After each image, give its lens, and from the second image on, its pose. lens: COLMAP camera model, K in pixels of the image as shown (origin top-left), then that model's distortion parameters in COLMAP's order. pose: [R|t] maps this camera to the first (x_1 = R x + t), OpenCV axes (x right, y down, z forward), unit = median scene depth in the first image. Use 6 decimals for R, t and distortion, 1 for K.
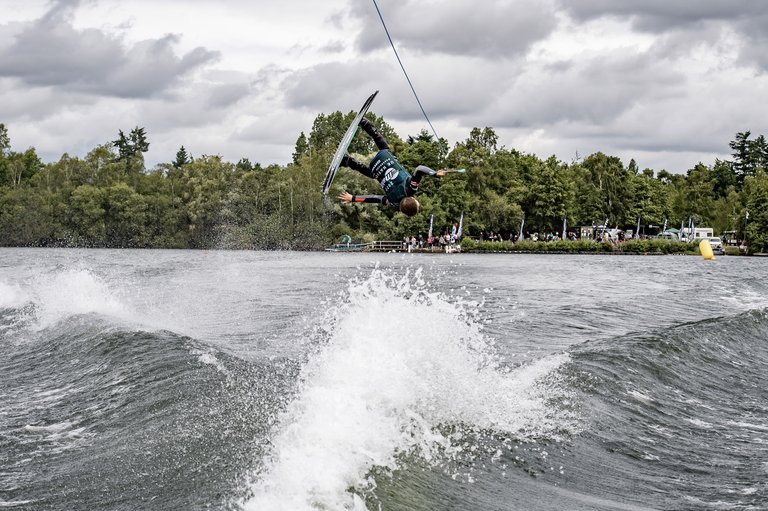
lens RADIAL K [[2987.7, 0, 383.6], [0, 2987.7, 254.5], [0, 0, 1]] dist [-0.095366, 0.000000]
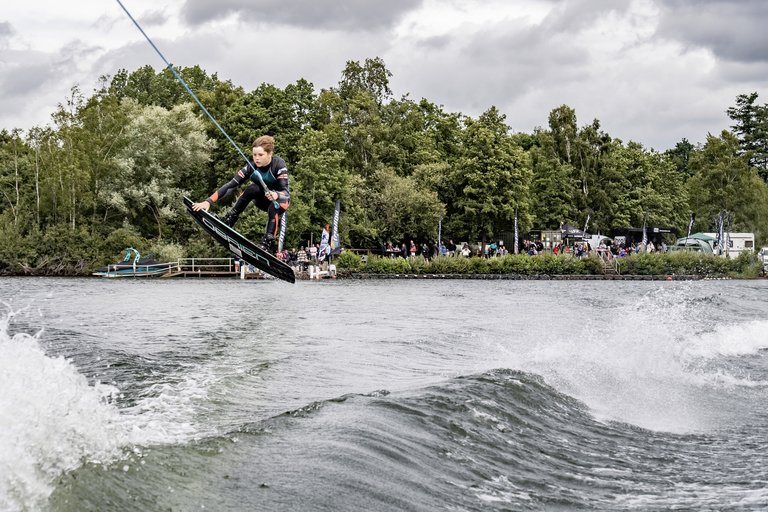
lens RADIAL K [[2987.7, 0, 384.1], [0, 2987.7, 256.3], [0, 0, 1]] dist [-0.095366, 0.000000]
pose [[0.998606, -0.006554, 0.052370, 0.005180], [0.006872, 0.999959, -0.005897, -0.001250], [-0.052329, 0.006249, 0.998610, 0.425335]]
